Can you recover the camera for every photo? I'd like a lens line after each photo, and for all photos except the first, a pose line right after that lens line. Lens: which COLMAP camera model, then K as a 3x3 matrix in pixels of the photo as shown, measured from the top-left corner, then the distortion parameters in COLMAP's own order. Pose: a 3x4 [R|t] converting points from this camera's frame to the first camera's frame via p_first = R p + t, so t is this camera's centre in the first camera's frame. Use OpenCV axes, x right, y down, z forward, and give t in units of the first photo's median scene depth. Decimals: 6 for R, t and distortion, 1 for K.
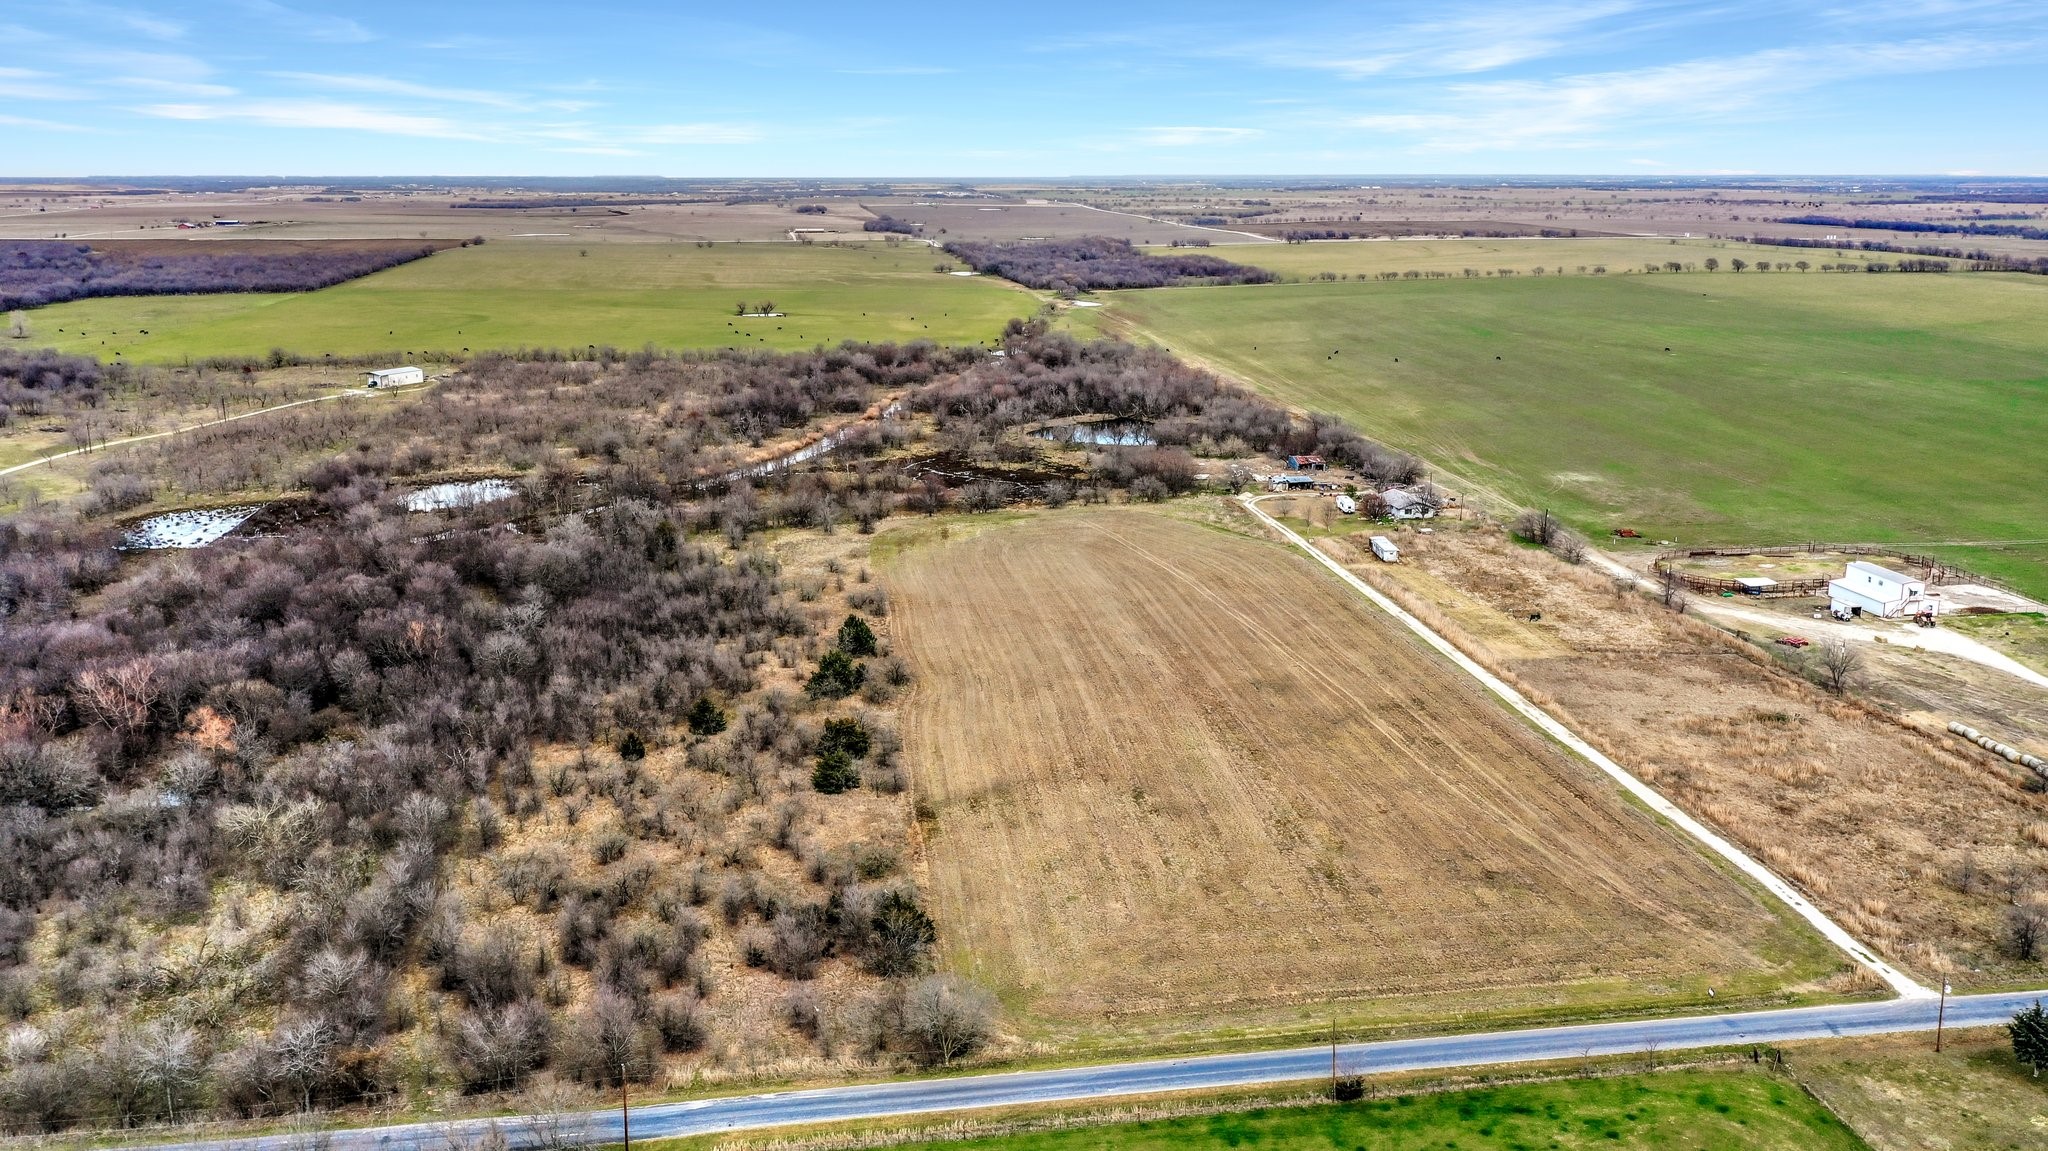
lens RADIAL K [[1676.0, 0, 1024.0], [0, 1676.0, 575.5], [0, 0, 1]] dist [-0.005996, 0.009287]
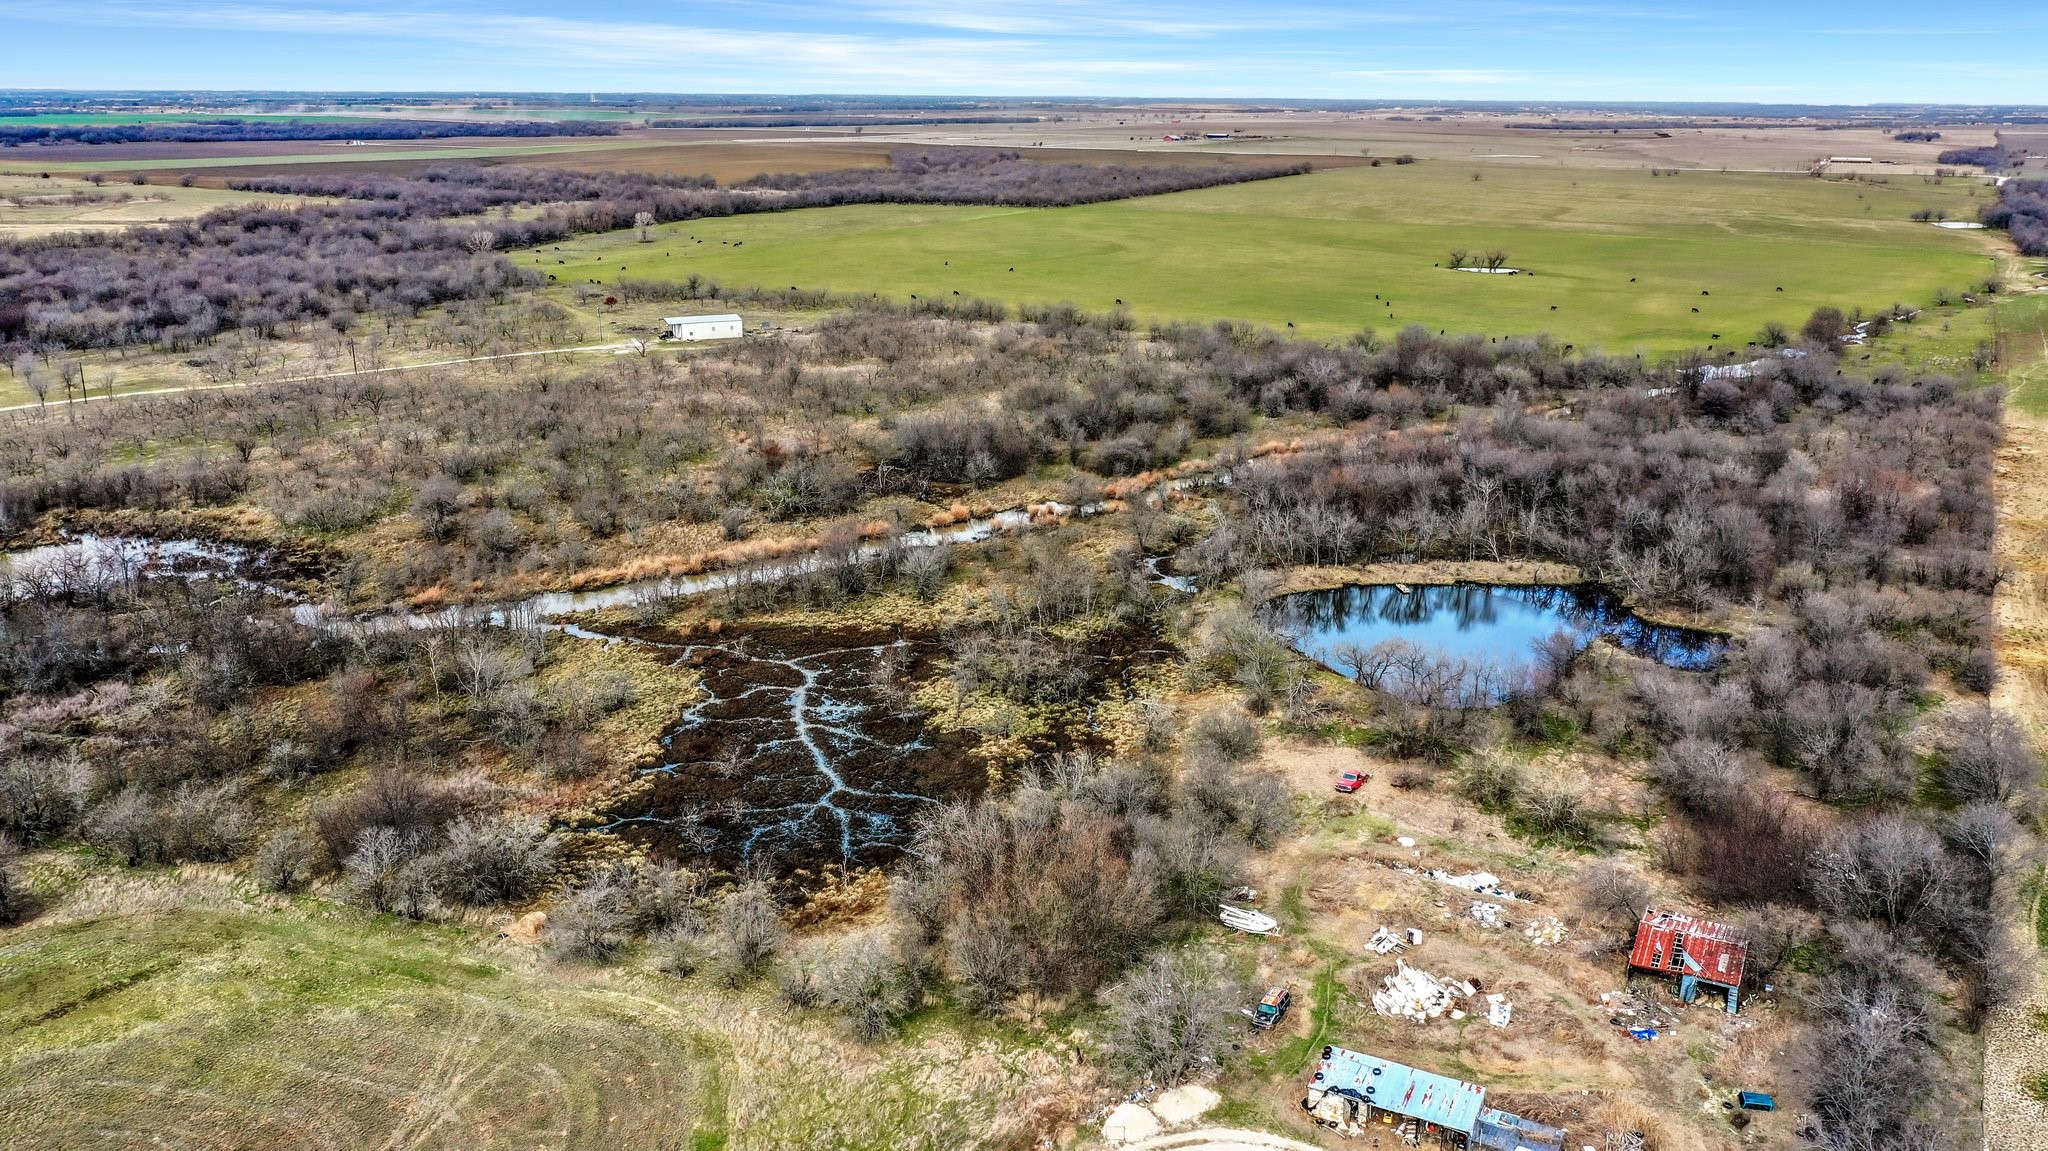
lens RADIAL K [[1611.1, 0, 1024.0], [0, 1611.1, 575.5], [0, 0, 1]] dist [-0.000414, -0.004665]
pose [[0.780122, 0.180966, -0.598883, 0.343824], [-0.150095, 0.983432, 0.101648, -0.210620], [0.607355, 0.010592, 0.794360, 1.069392]]
